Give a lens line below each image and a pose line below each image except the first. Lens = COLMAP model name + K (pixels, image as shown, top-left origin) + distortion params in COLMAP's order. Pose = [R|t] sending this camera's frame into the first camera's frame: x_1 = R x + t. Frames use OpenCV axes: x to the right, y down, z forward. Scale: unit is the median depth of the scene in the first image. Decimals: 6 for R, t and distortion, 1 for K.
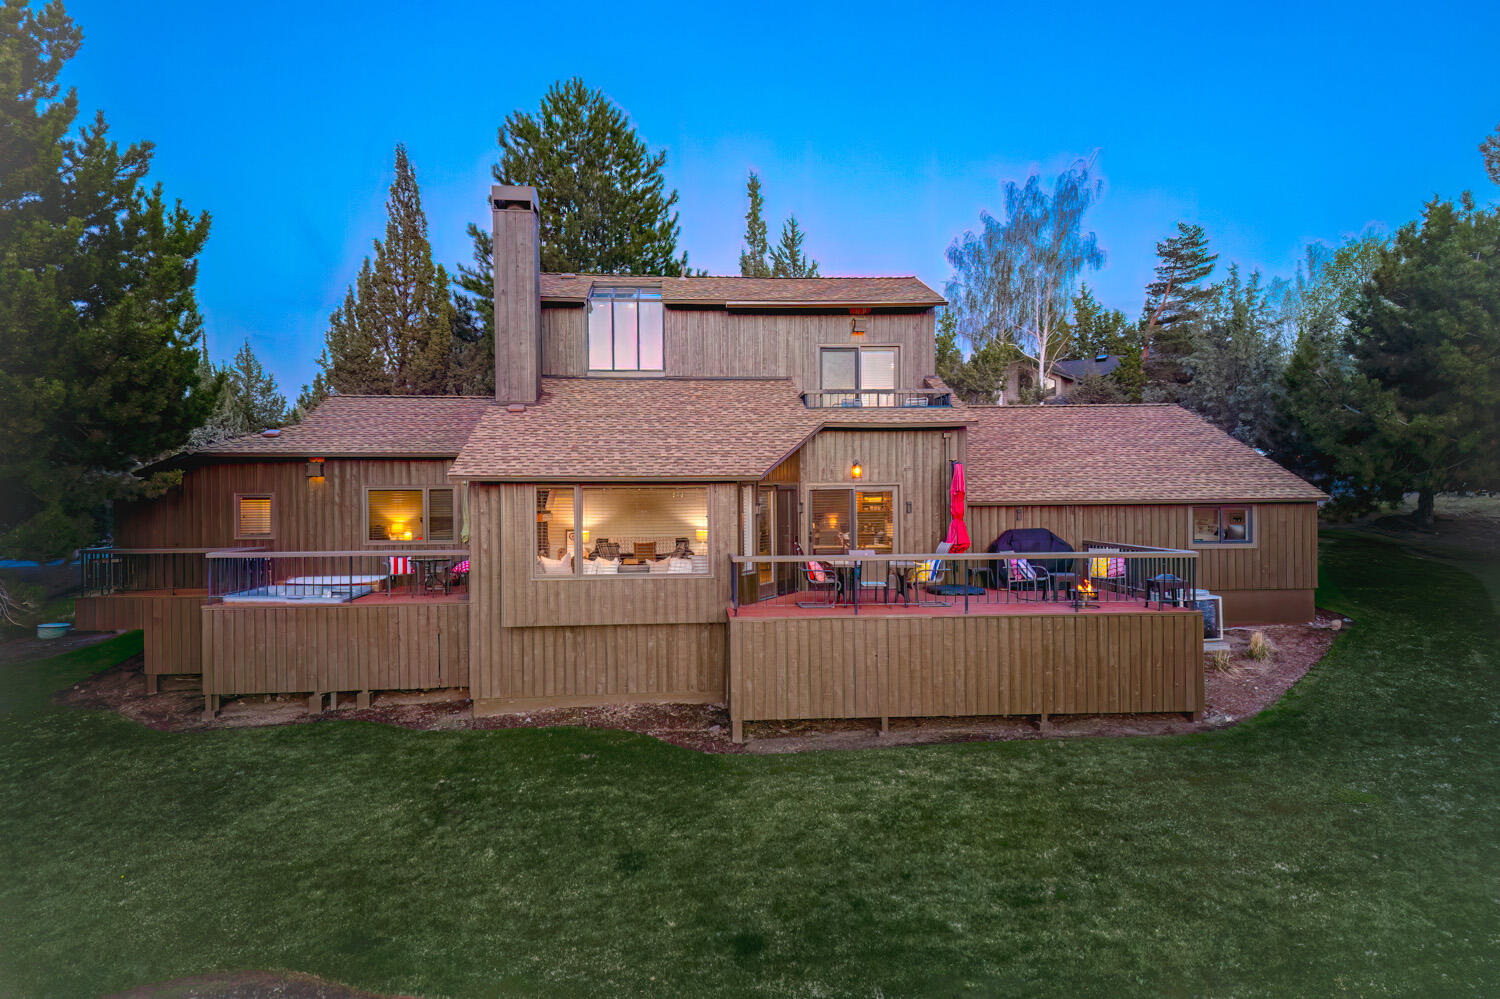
lens RADIAL K [[958.3, 0, 750.0], [0, 958.3, 499.5], [0, 0, 1]] dist [0.044479, 0.000066]
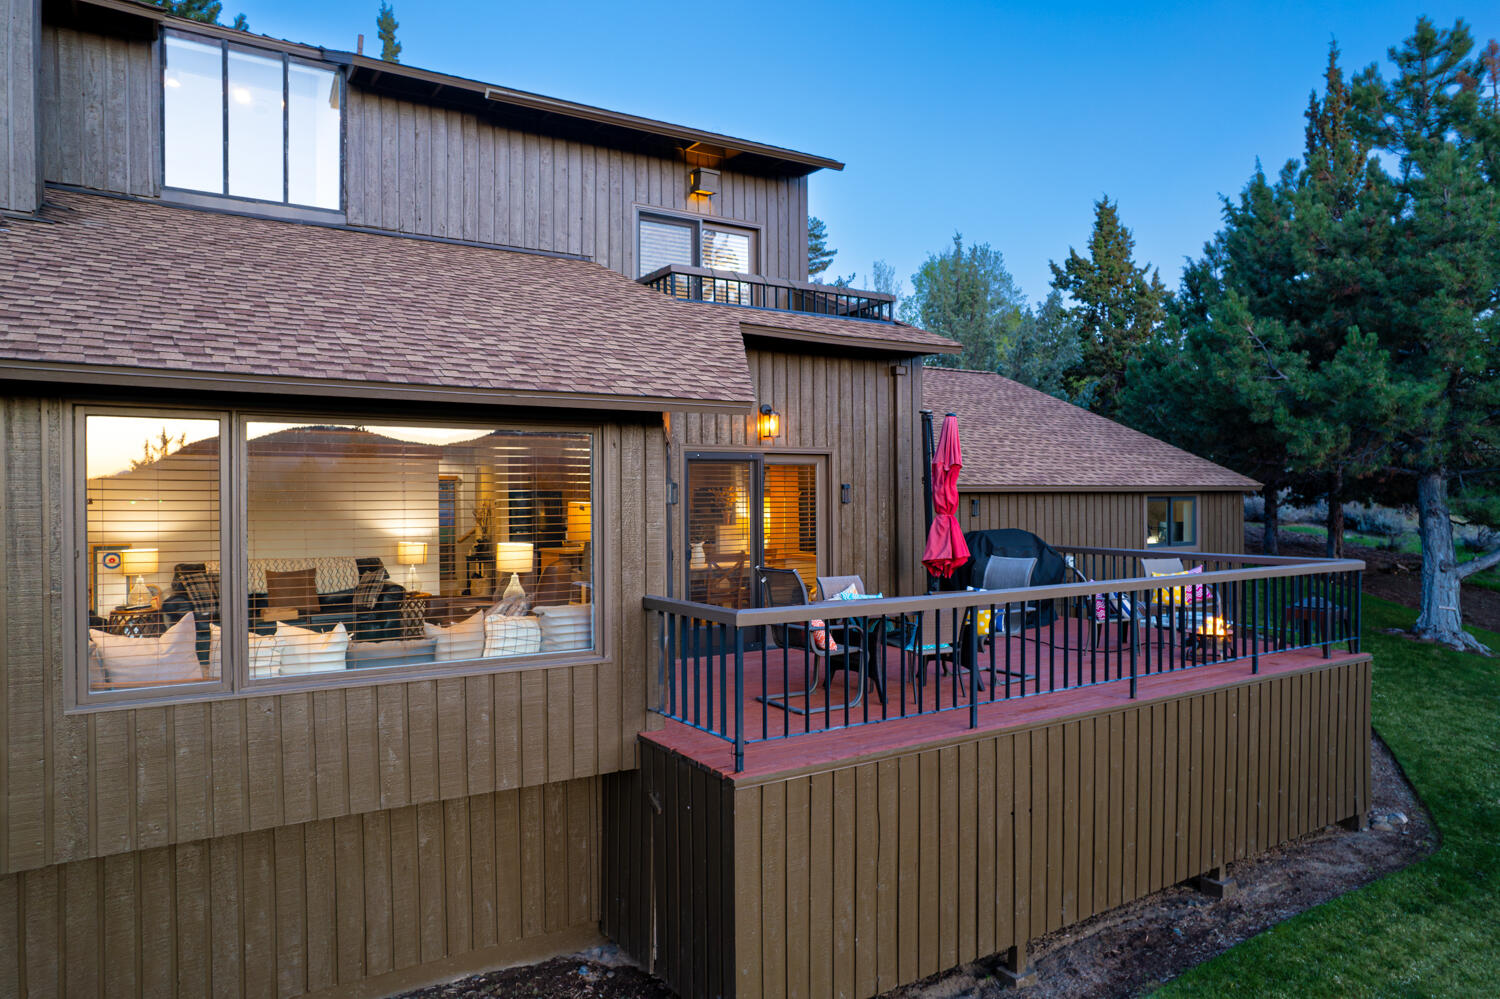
lens RADIAL K [[972.7, 0, 750.0], [0, 972.7, 499.5], [0, 0, 1]] dist [-0.074584, 0.057742]
pose [[0.878597, 0.002767, 0.477556, -0.139575], [0.001704, 0.999959, -0.008930, 0.014738], [-0.477561, 0.008659, 0.878556, 0.484229]]
